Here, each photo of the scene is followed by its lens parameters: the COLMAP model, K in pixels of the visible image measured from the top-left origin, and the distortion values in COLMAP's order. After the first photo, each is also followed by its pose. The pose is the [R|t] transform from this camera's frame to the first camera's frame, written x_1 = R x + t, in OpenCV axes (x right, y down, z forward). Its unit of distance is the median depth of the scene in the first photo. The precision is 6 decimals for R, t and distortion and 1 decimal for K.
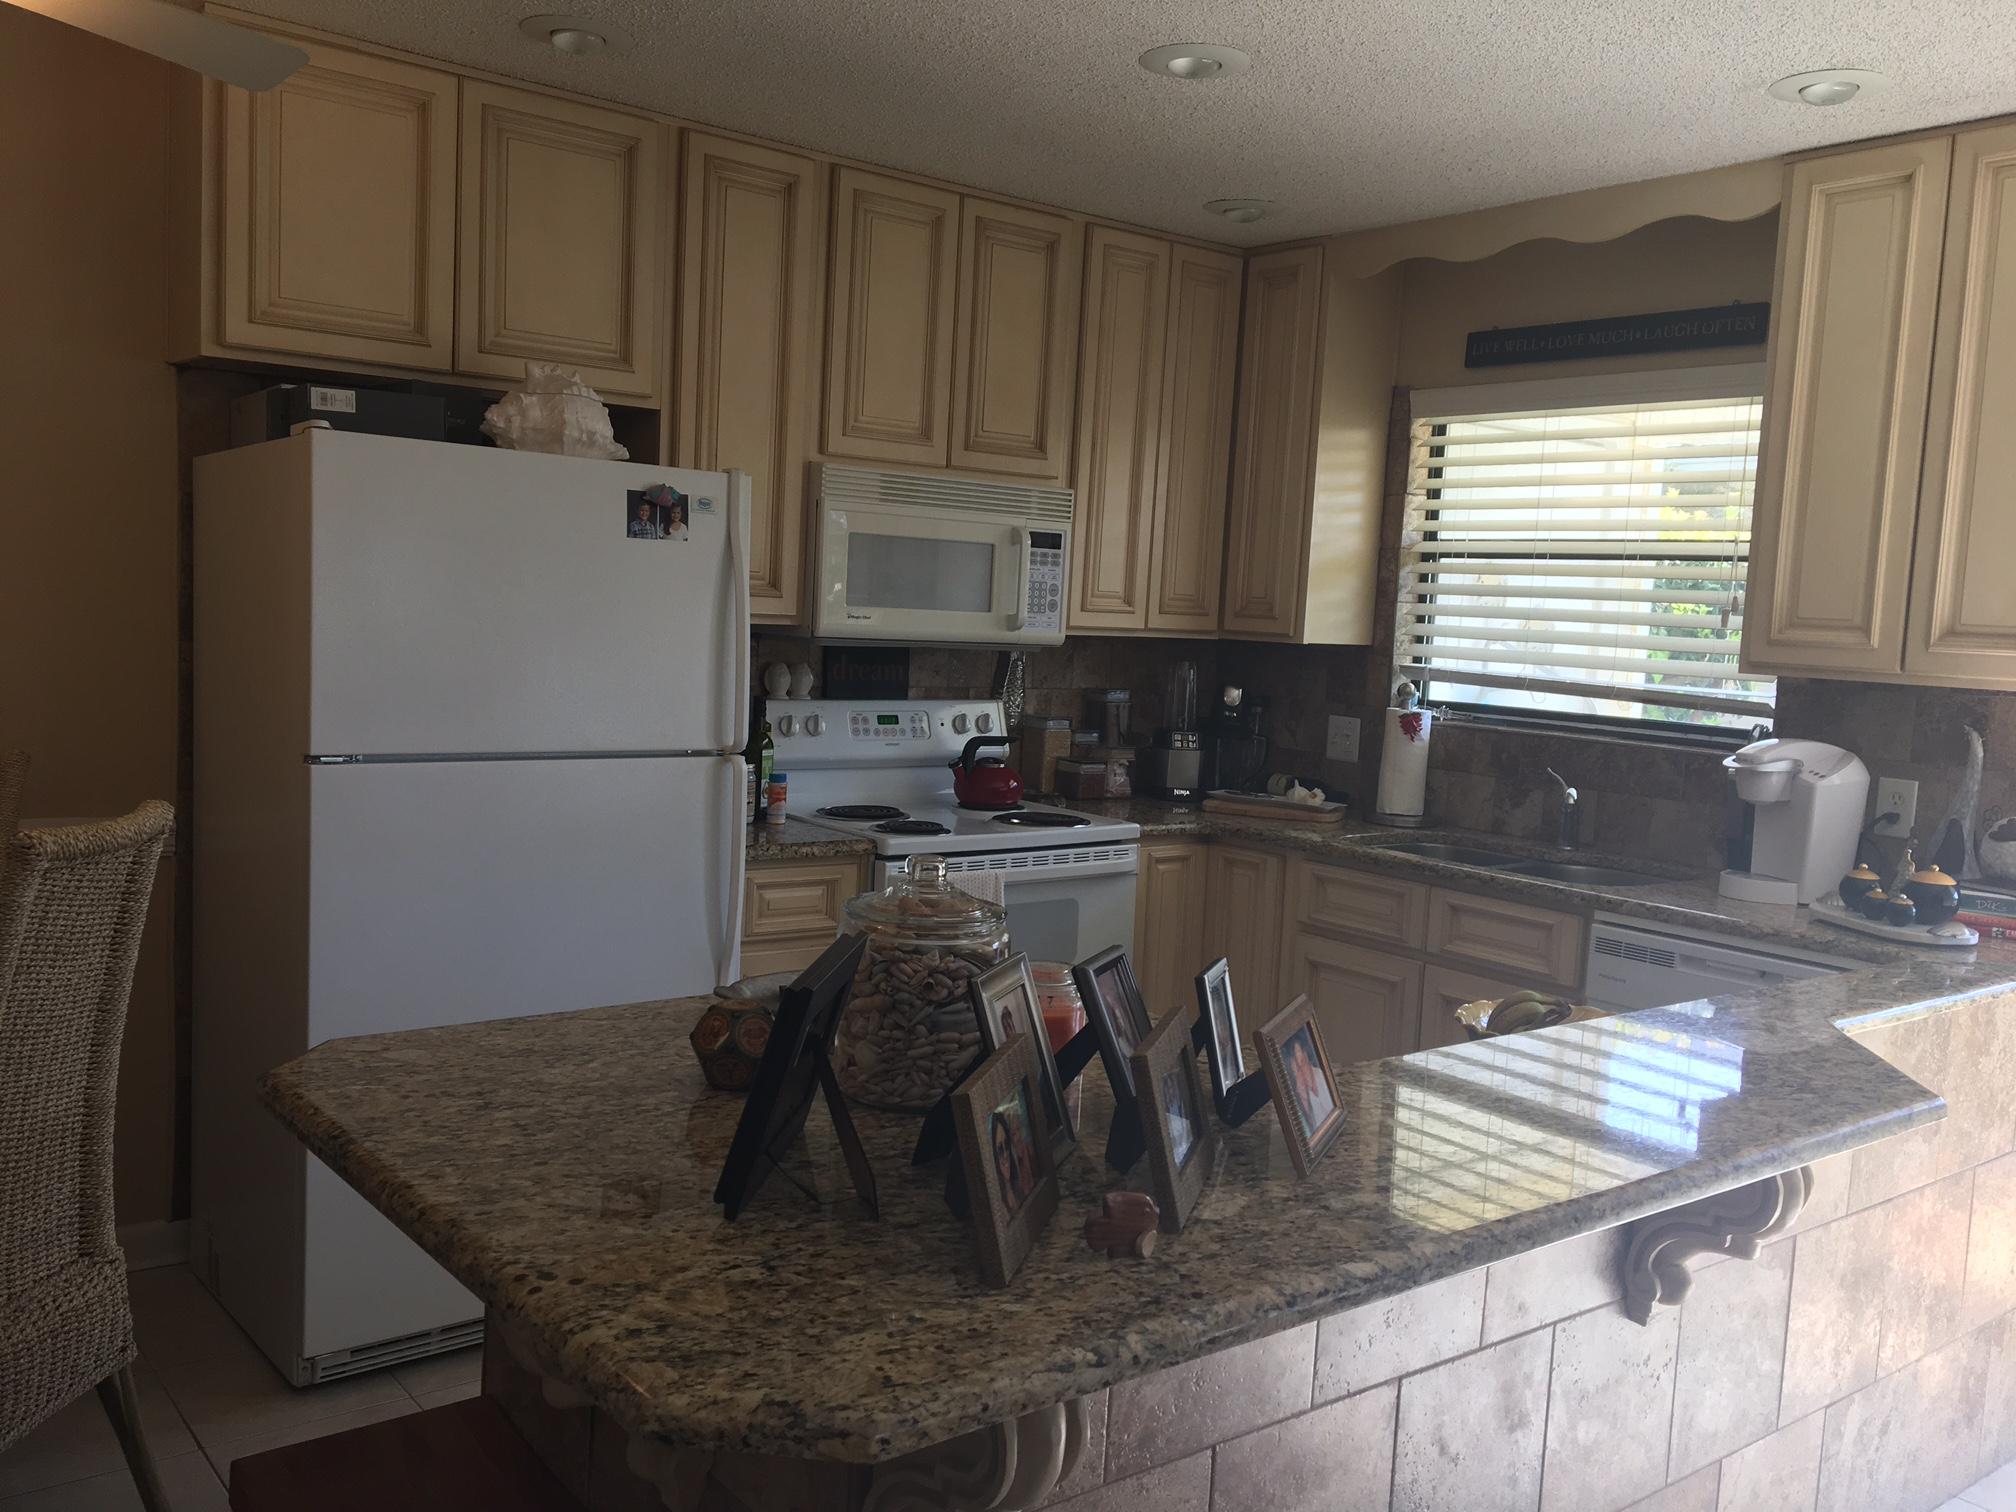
lens RADIAL K [[1713.2, 0, 999.0], [0, 1713.2, 766.1], [0, 0, 1]] dist [0.078380, -0.026100]
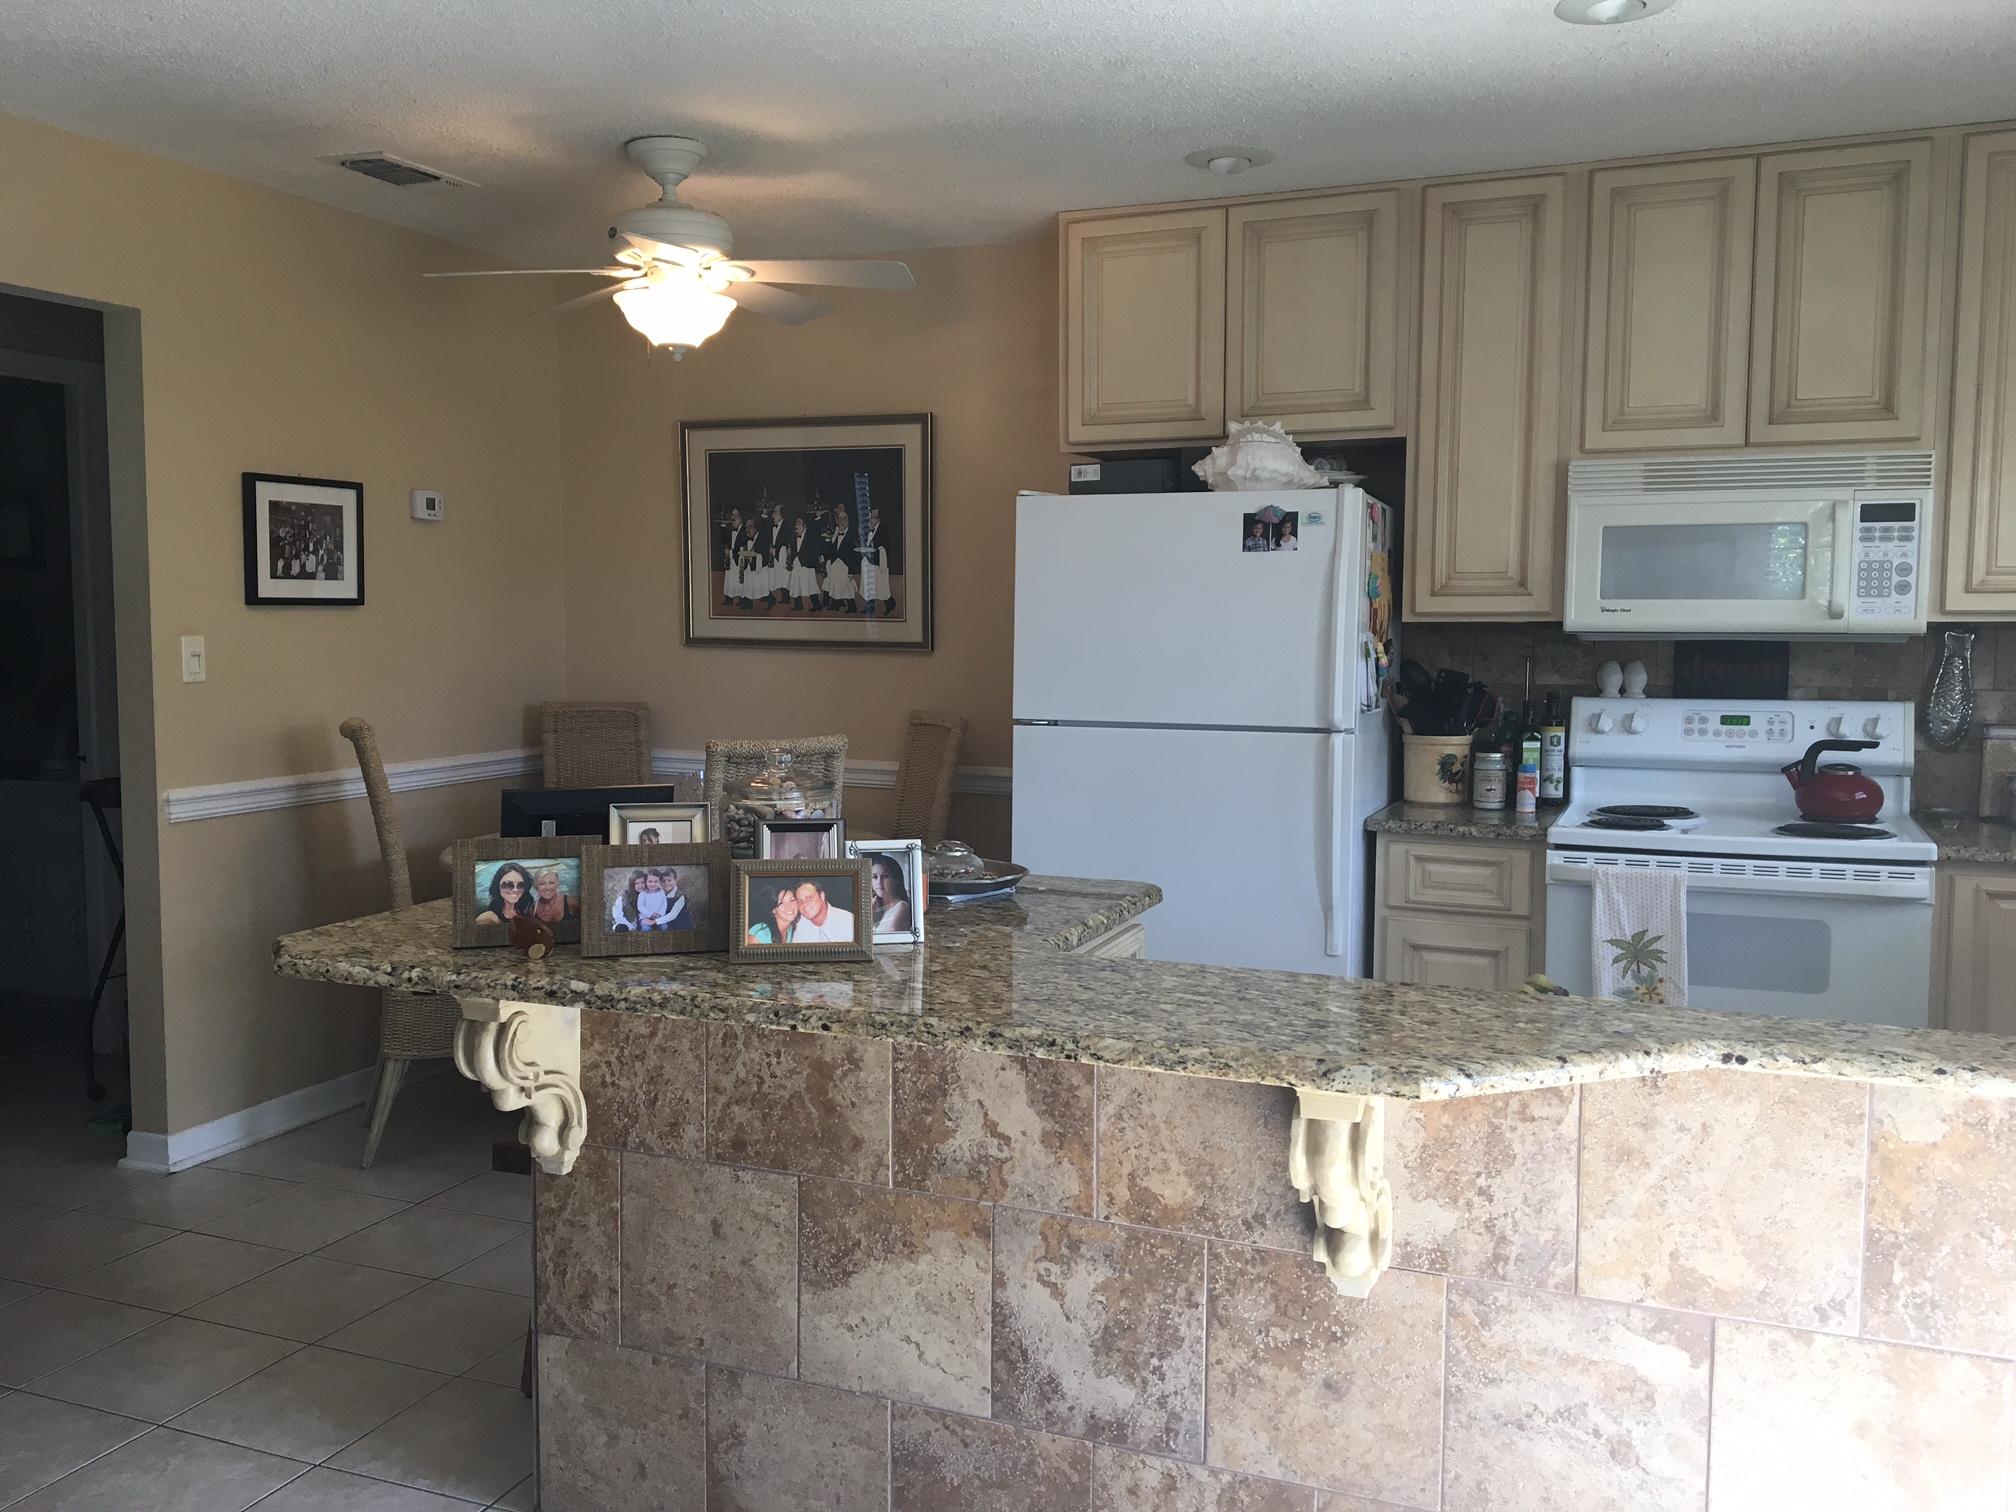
lens RADIAL K [[1713.2, 0, 998.9], [0, 1713.2, 742.4], [0, 0, 1]] dist [0.078380, -0.026100]
pose [[0.496166, 0.017678, -0.868048, 0.594413], [-0.060687, 0.998054, -0.014362, 0.024555], [0.866104, 0.059805, 0.496273, 0.191009]]
